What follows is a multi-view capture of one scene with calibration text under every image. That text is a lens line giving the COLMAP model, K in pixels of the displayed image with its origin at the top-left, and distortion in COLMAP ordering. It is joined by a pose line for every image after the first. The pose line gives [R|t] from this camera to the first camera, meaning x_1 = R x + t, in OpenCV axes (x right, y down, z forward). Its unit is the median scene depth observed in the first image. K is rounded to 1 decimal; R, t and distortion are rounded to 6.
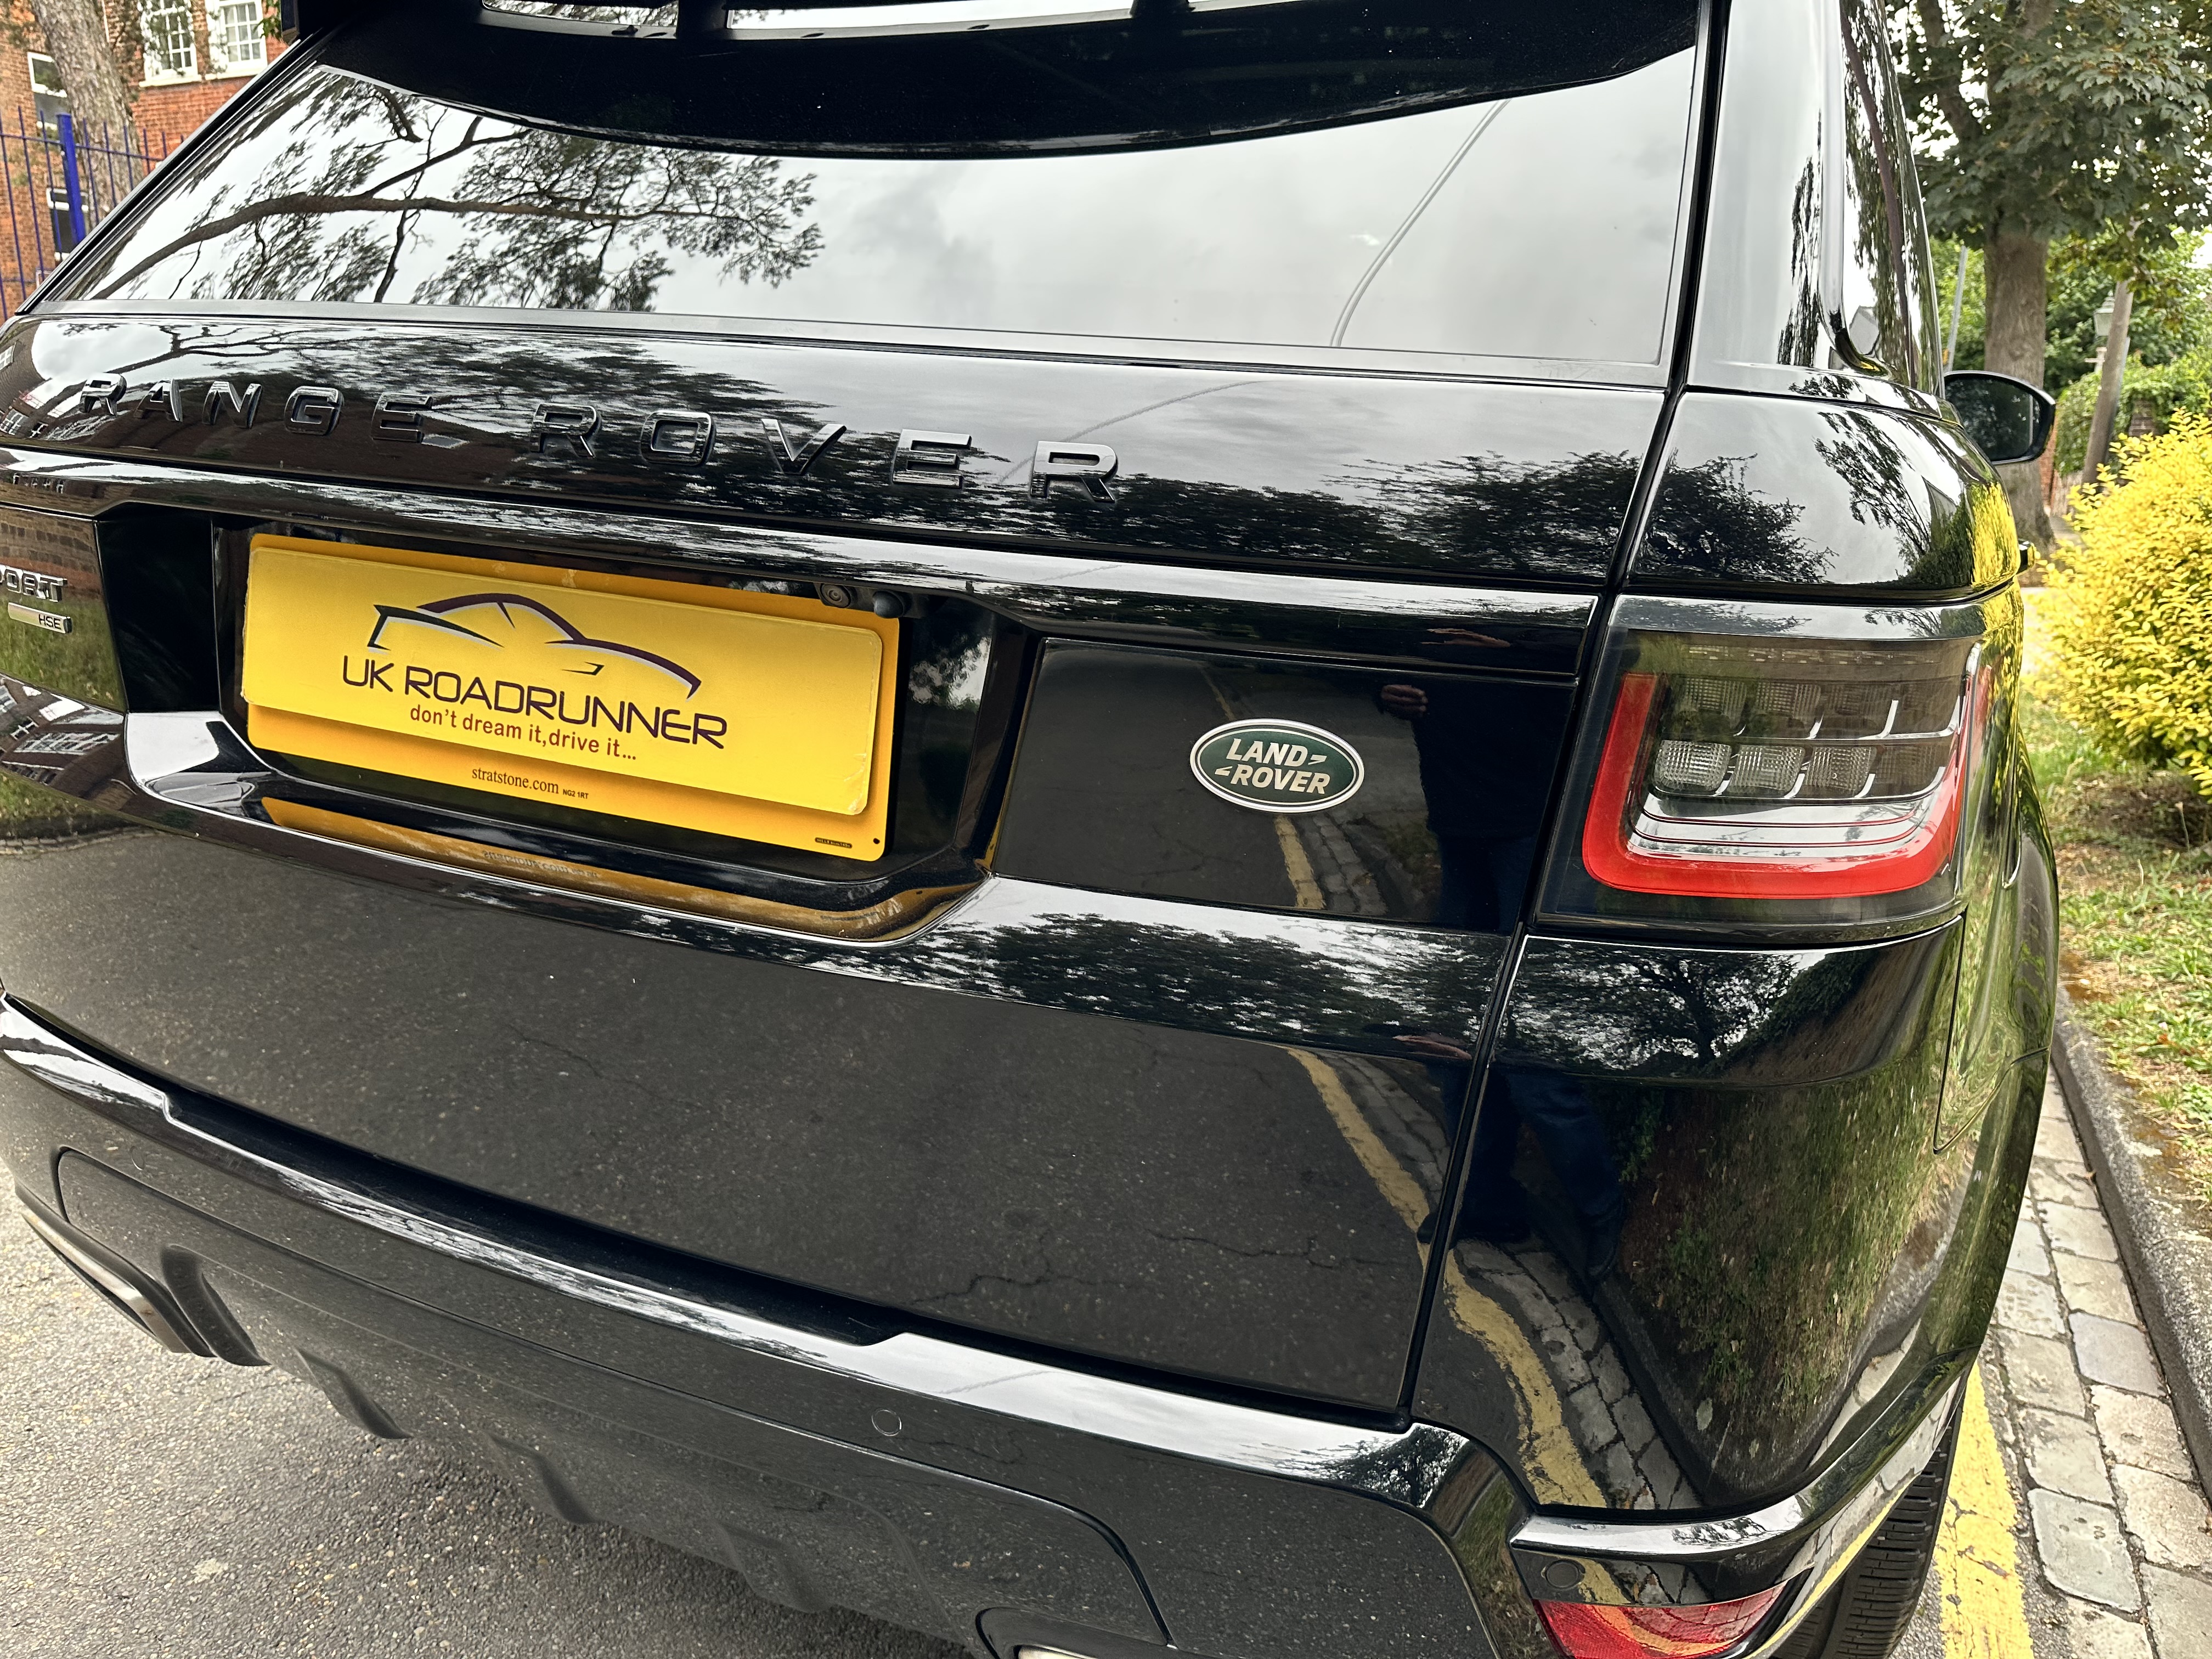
lens RADIAL K [[1550.6, 0, 1106.0], [0, 1550.6, 829.5], [0, 0, 1]] dist [0.055595, -0.056426]
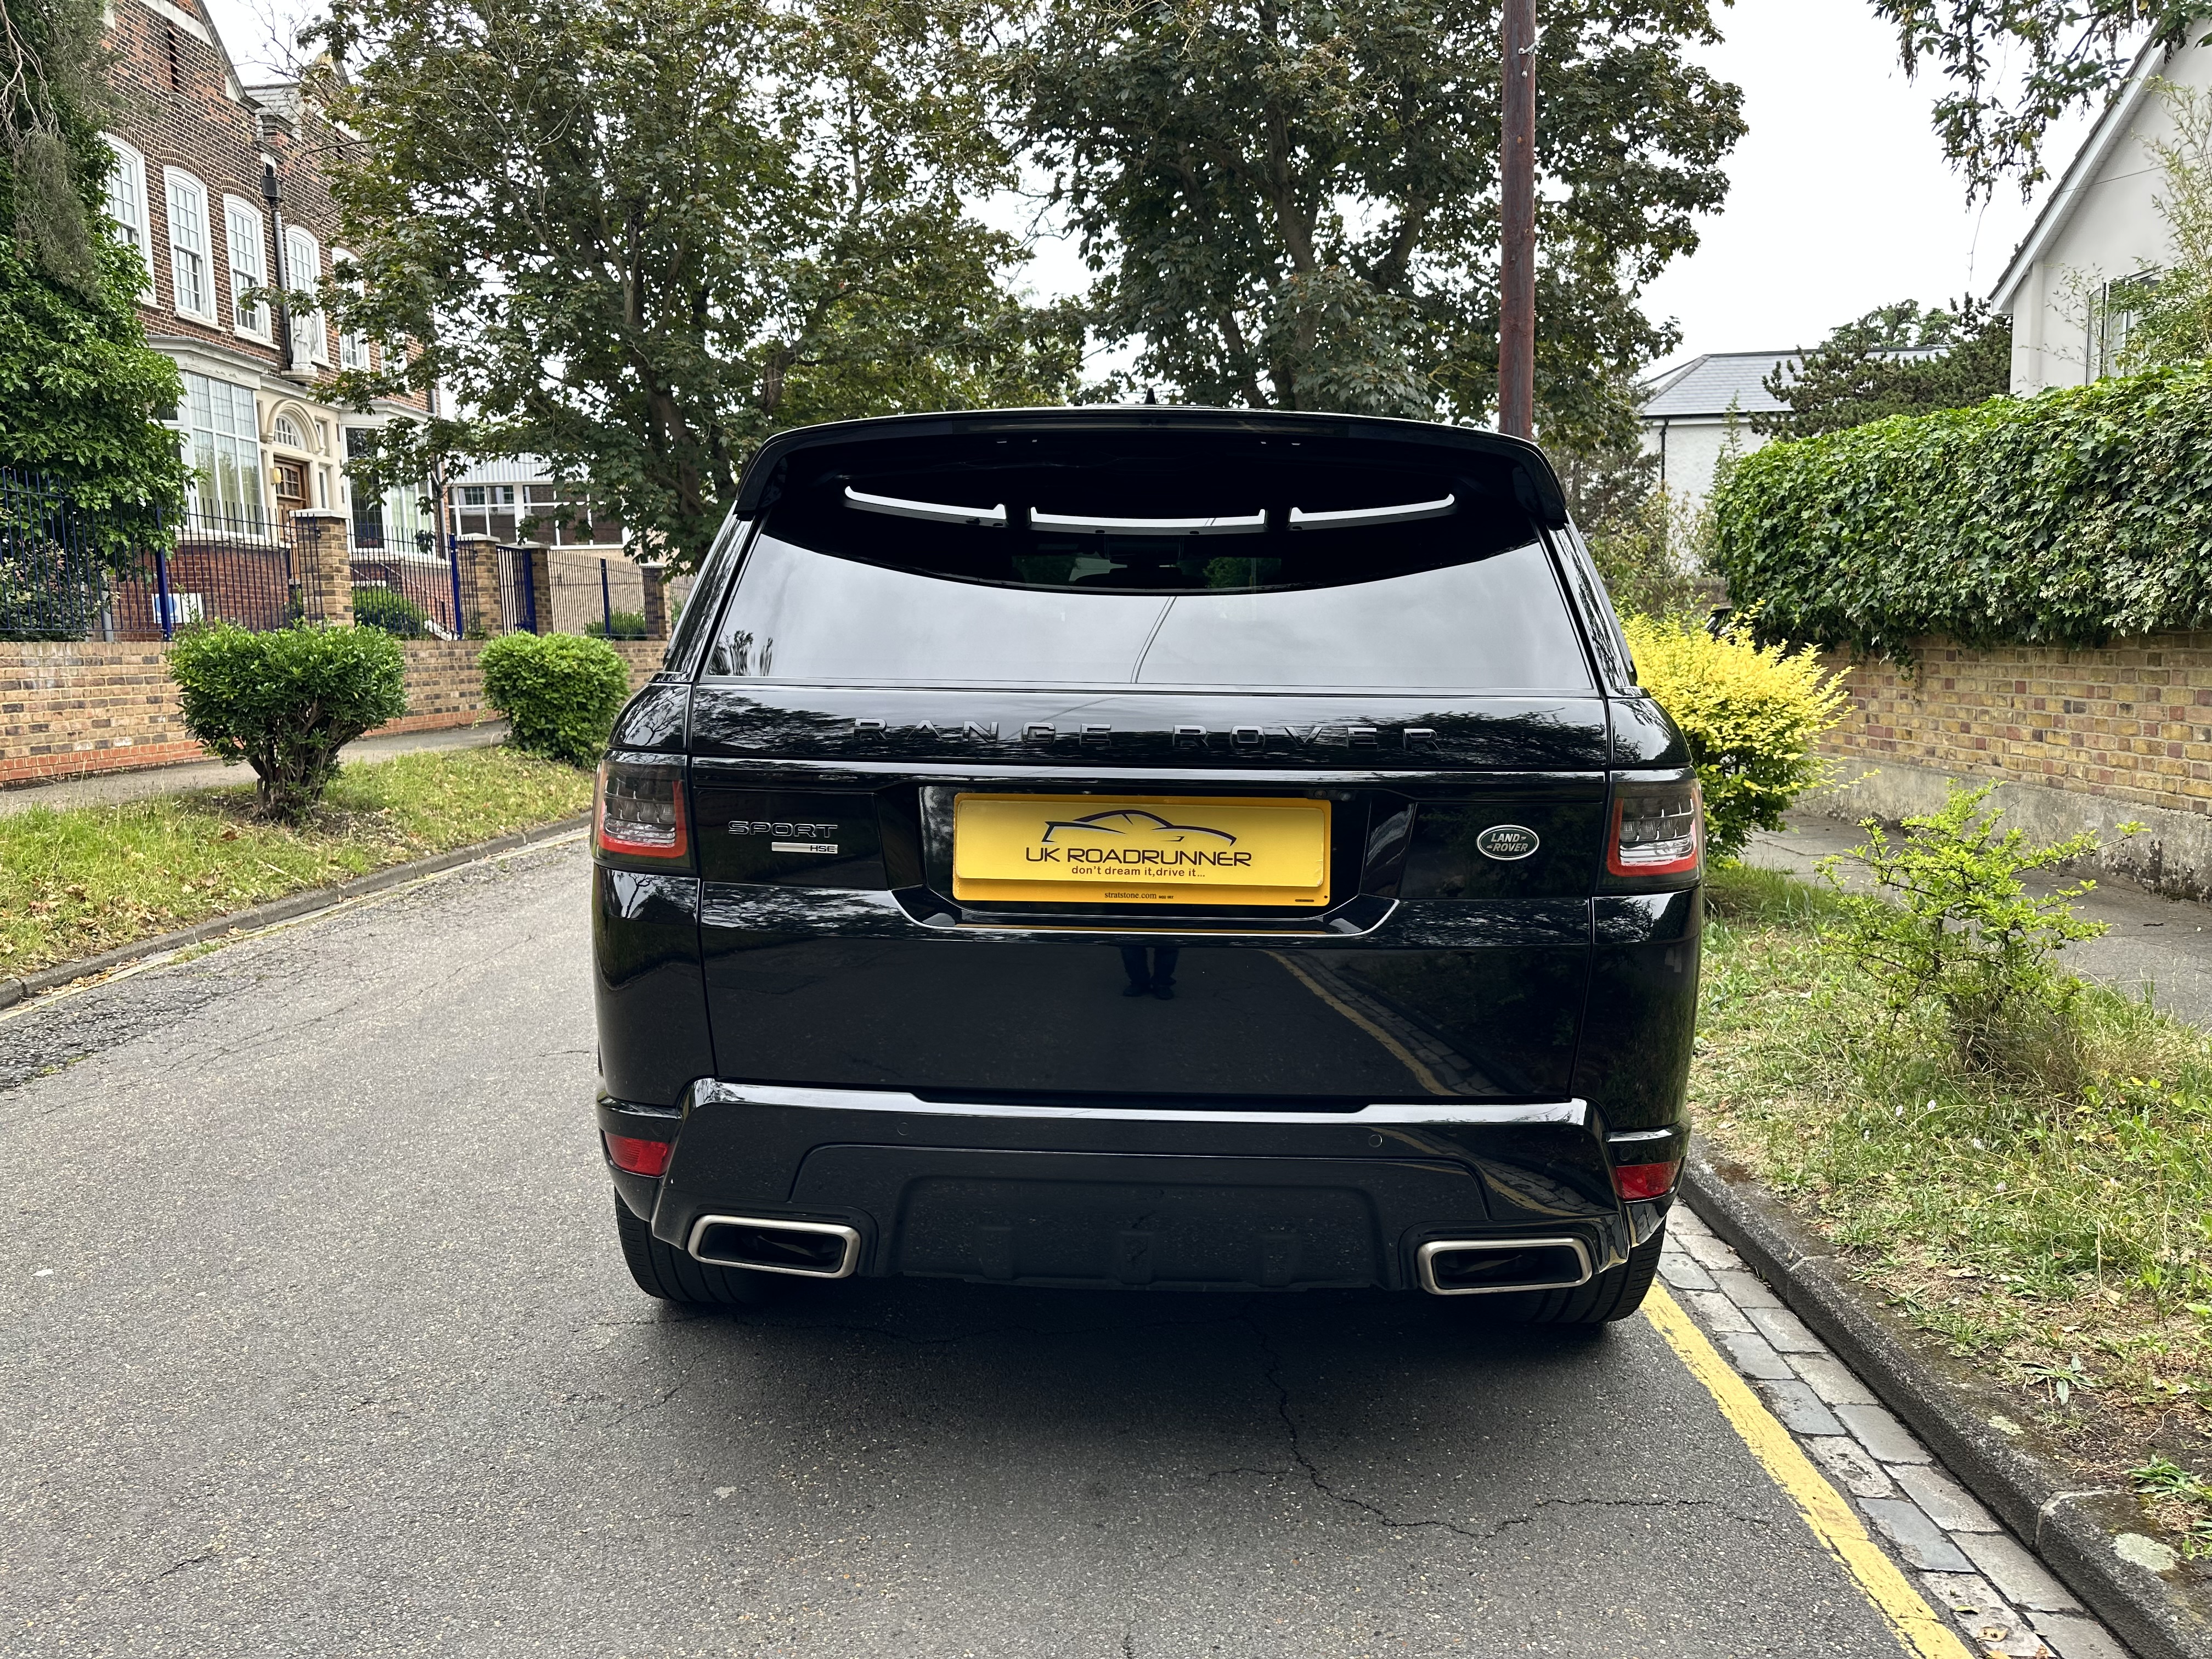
lens RADIAL K [[1550.6, 0, 1106.0], [0, 1550.6, 829.5], [0, 0, 1]] dist [0.055595, -0.056426]
pose [[0.923163, -0.084153, 0.375085, -1.220473], [0.135454, 0.984372, -0.112530, 0.115686], [-0.359754, 0.154690, 0.920135, -0.971055]]
